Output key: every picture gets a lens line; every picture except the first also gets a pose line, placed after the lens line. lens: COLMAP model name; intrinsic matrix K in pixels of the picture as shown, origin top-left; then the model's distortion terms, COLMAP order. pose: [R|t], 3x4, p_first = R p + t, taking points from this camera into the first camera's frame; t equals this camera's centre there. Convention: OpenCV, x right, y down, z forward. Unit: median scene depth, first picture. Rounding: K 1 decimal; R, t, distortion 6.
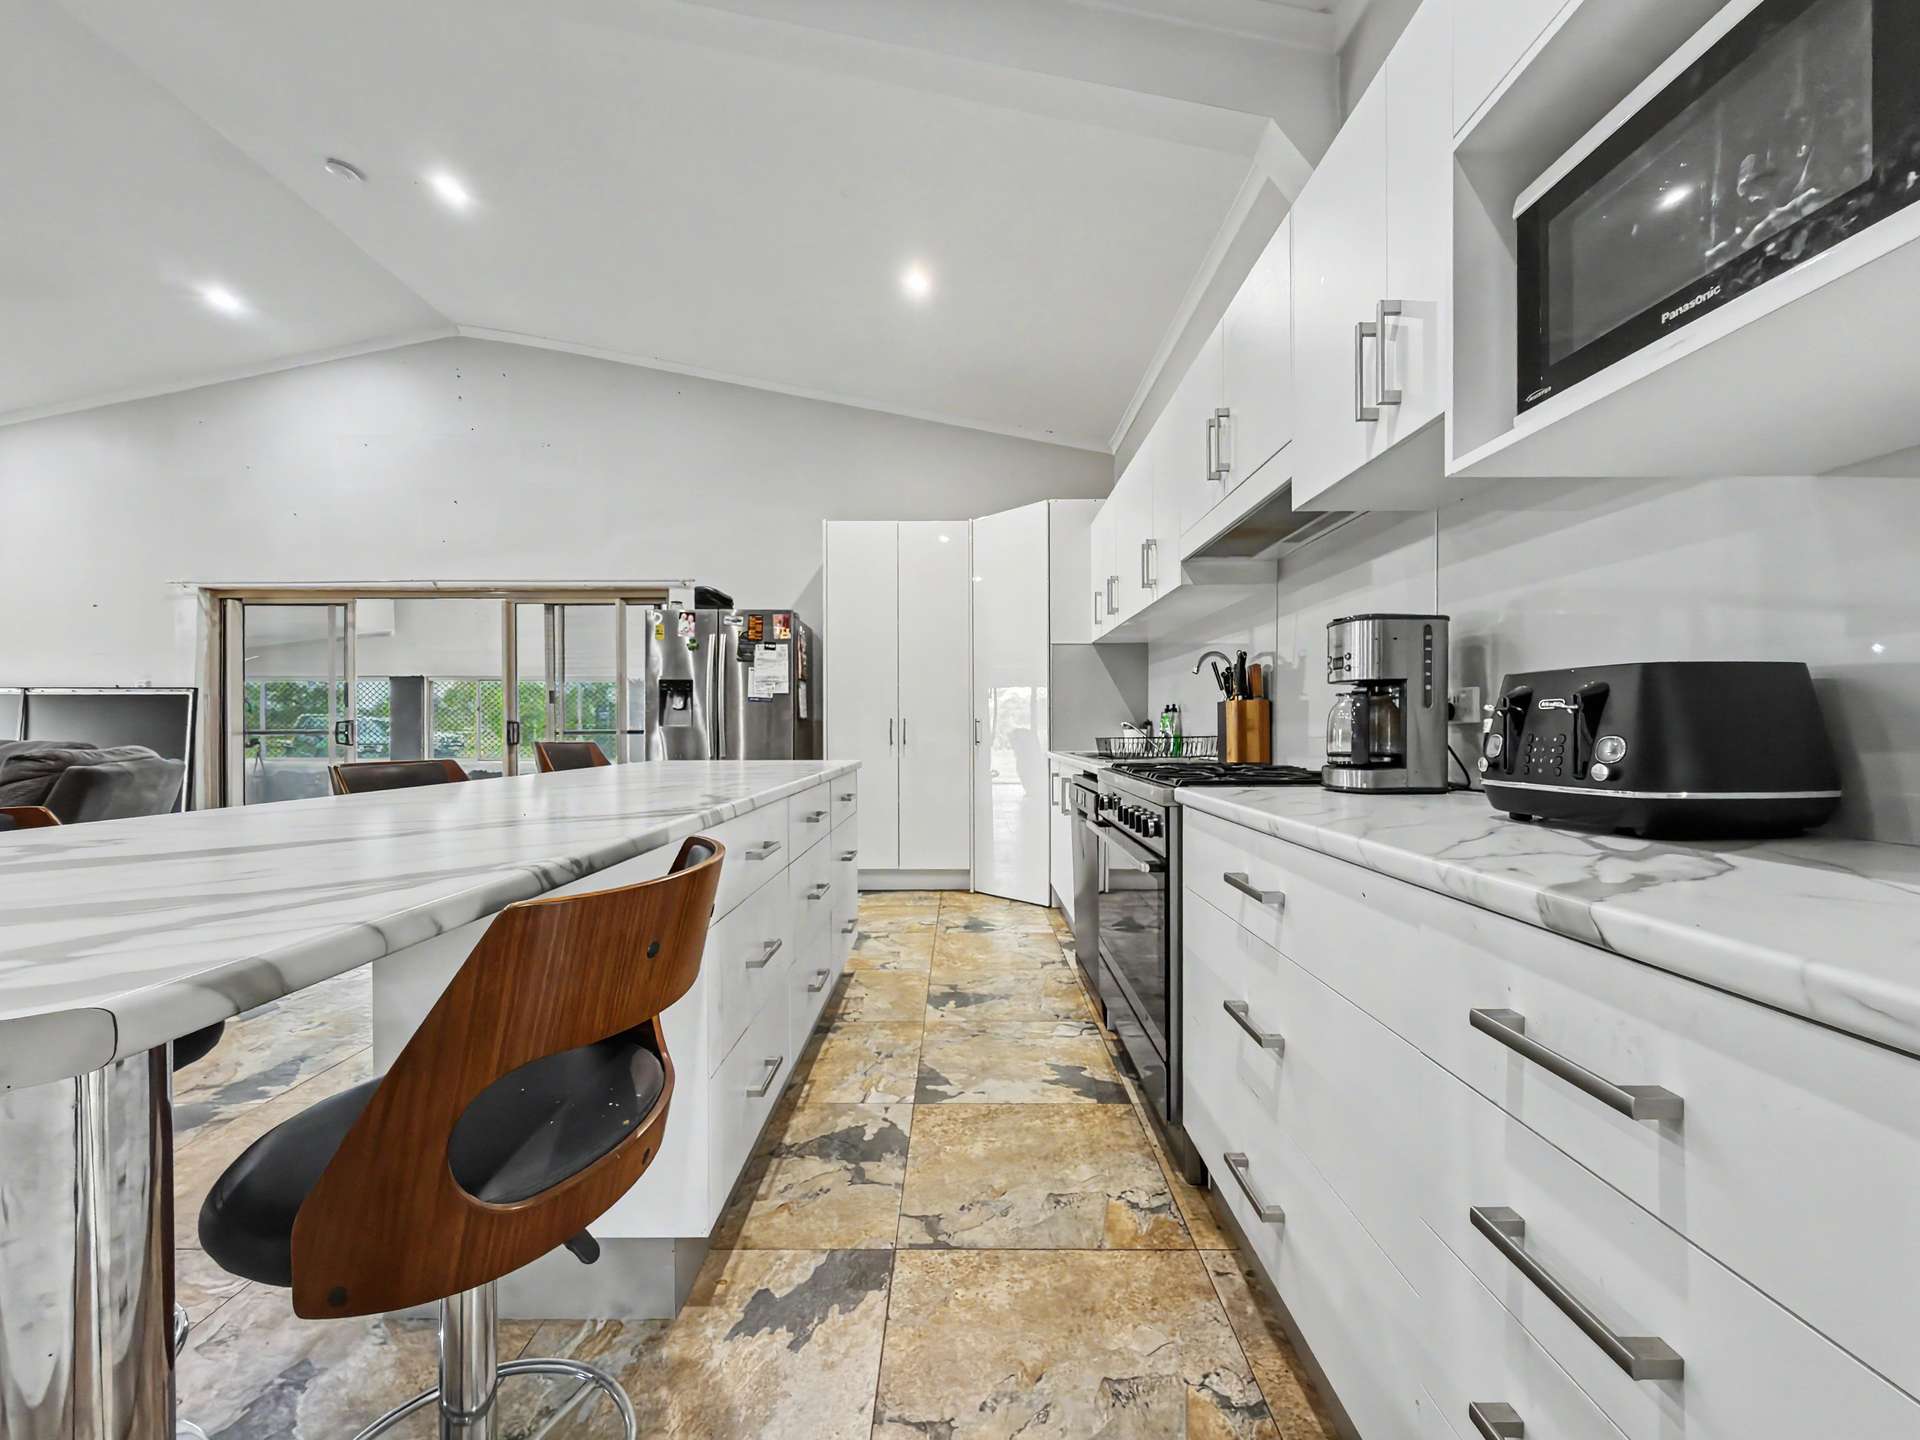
lens RADIAL K [[780.4, 0, 958.2], [0, 780.4, 731.6], [0, 0, 1]] dist [-0.000679, 0.000296]
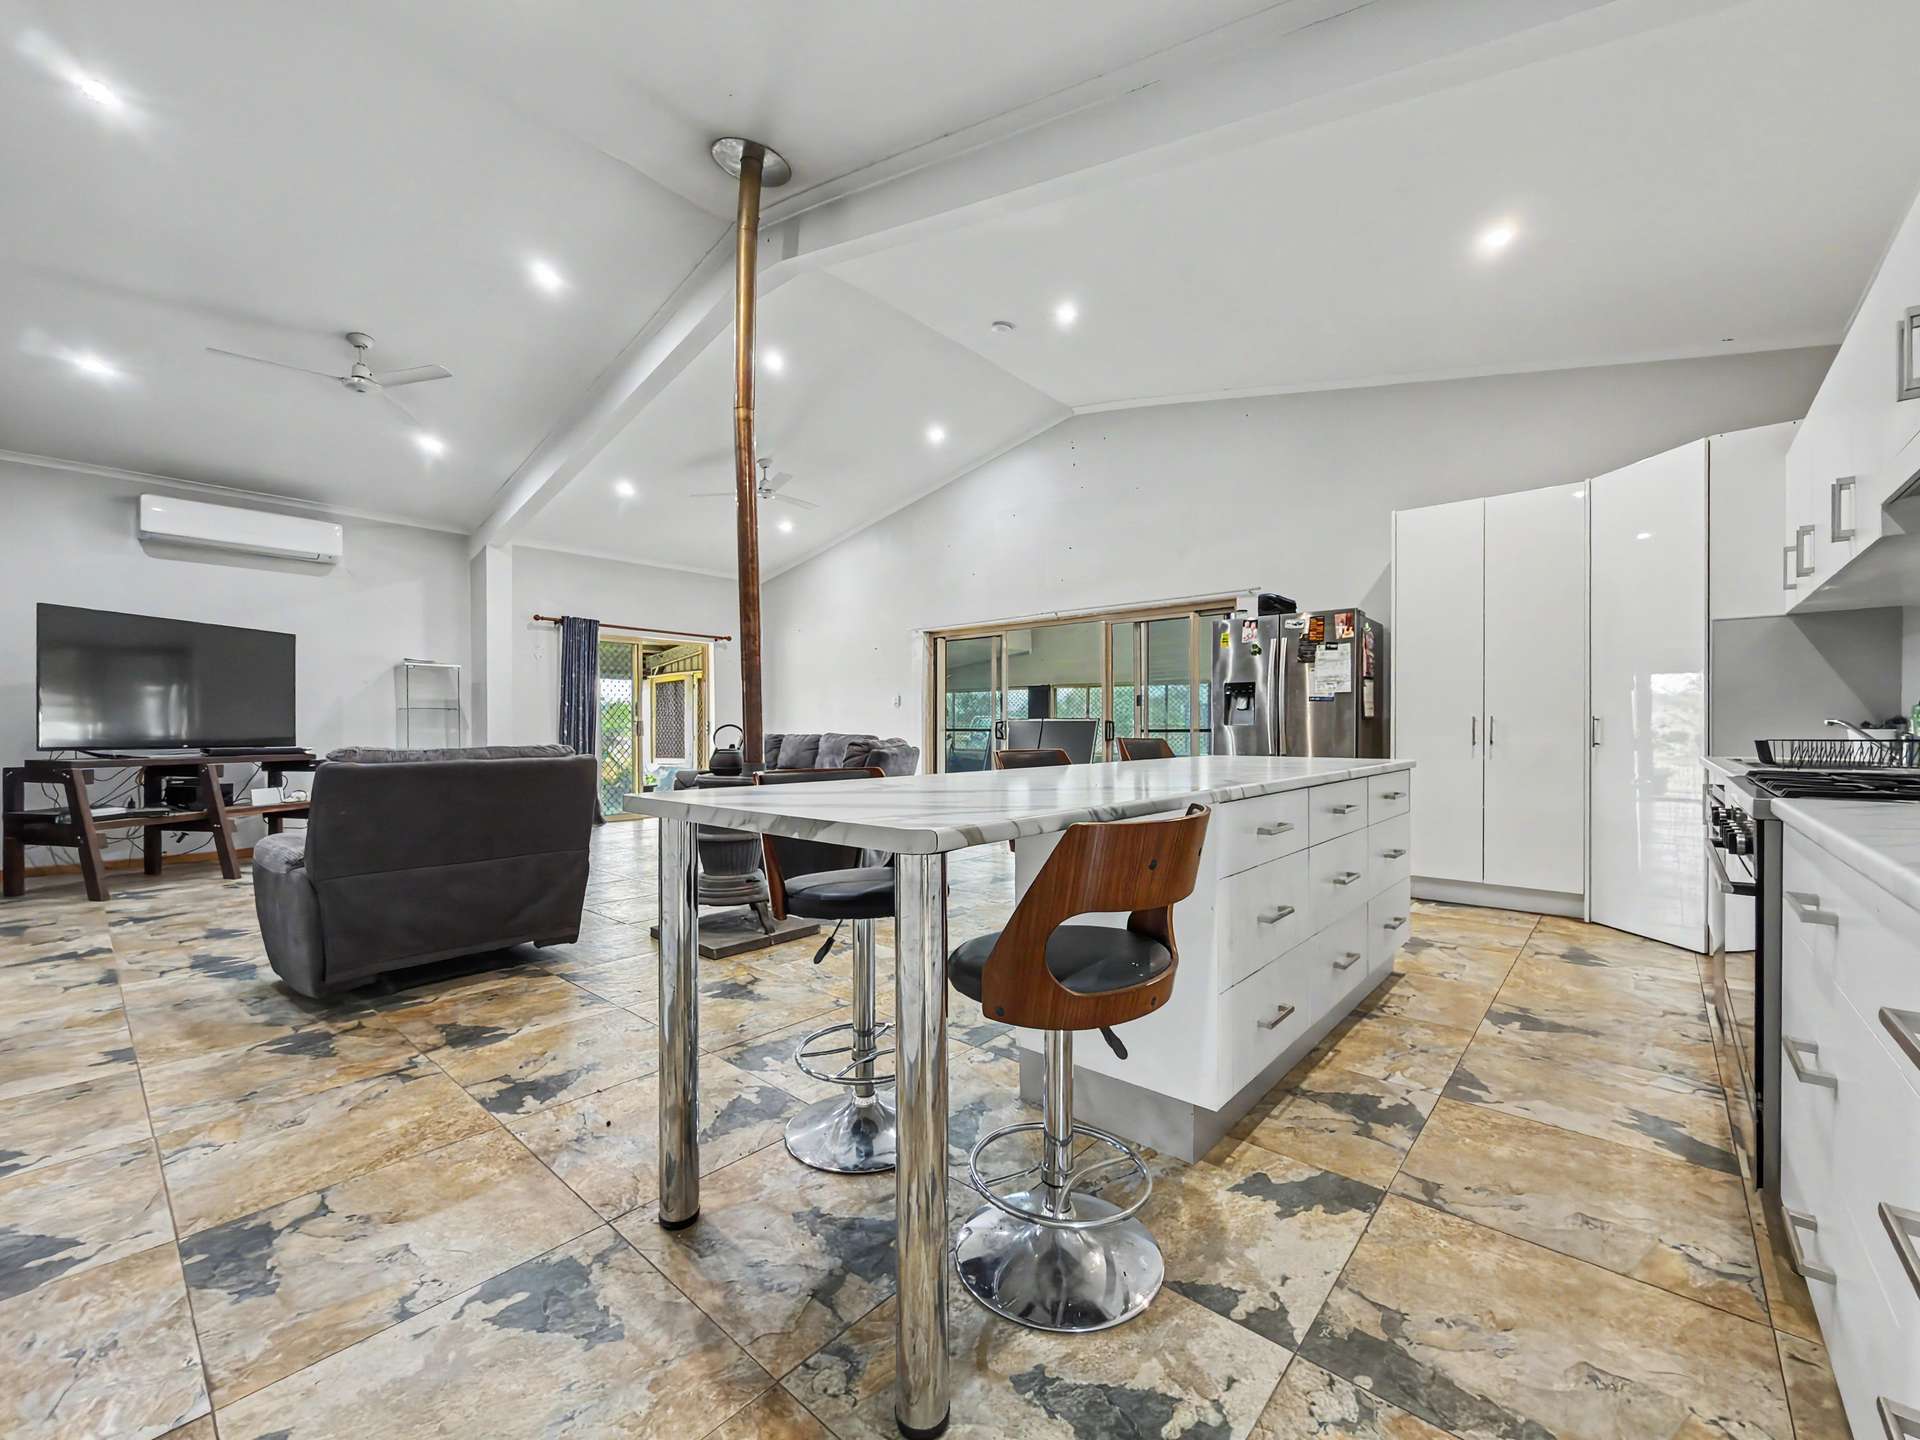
lens RADIAL K [[780.4, 0, 958.2], [0, 780.4, 731.6], [0, 0, 1]] dist [-0.000679, 0.000296]
pose [[0.751746, 0.004642, -0.659437, 0.118020], [-0.003255, 0.999989, 0.003328, -0.000369], [0.659445, -0.000355, 0.751753, -0.153527]]
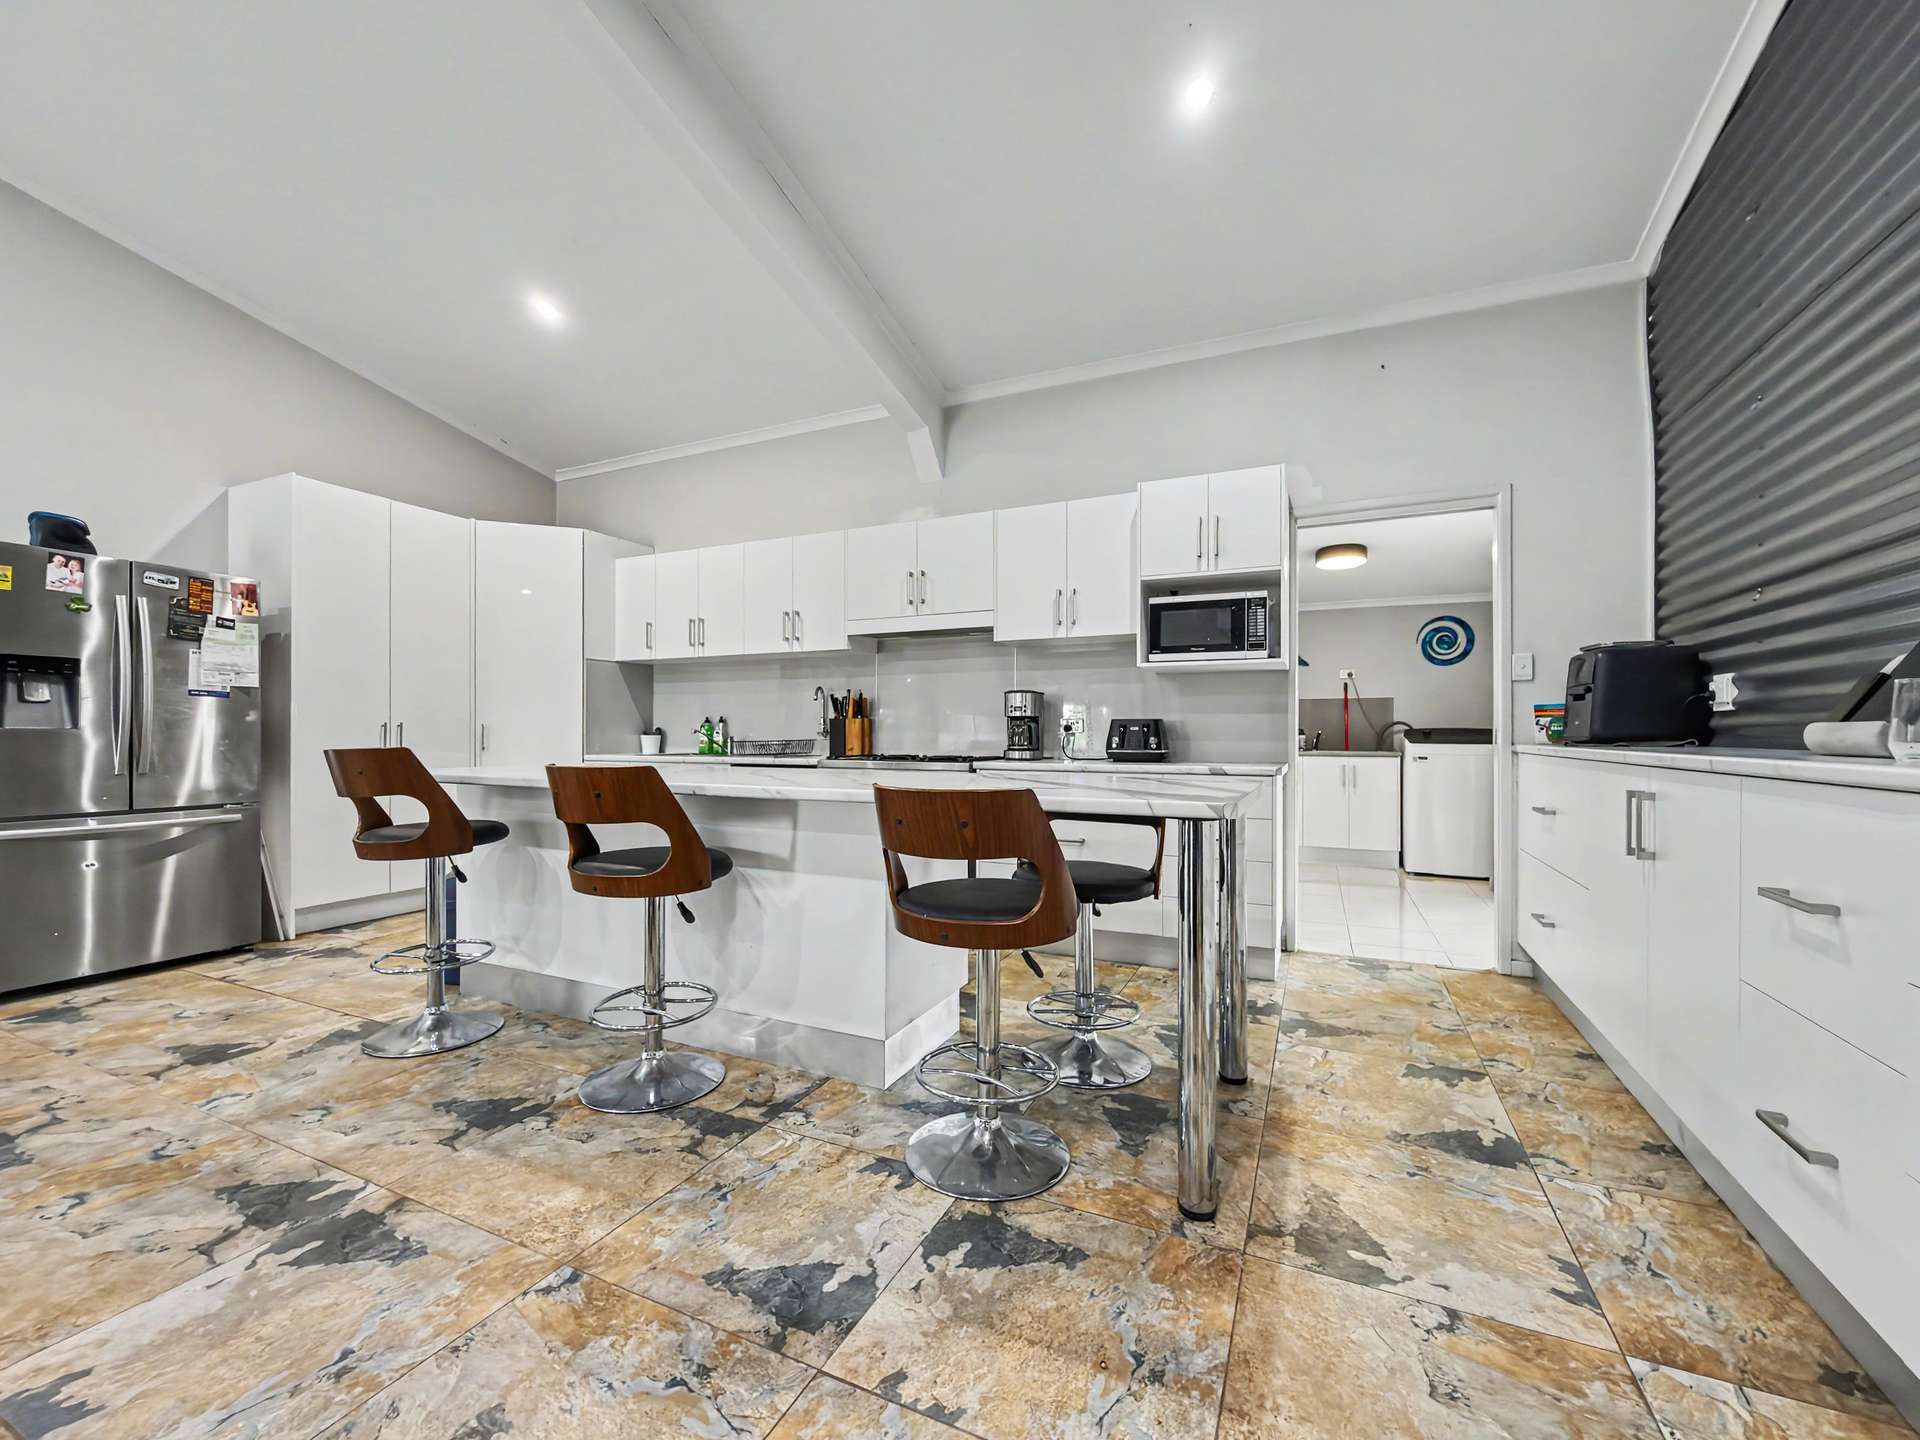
lens RADIAL K [[780.4, 0, 958.2], [0, 780.4, 731.6], [0, 0, 1]] dist [-0.000679, 0.000296]
pose [[0.421144, 0.006988, 0.906967, -1.173132], [0.000045, 0.999970, -0.007725, 0.001523], [-0.906994, 0.003294, 0.421131, 0.082635]]
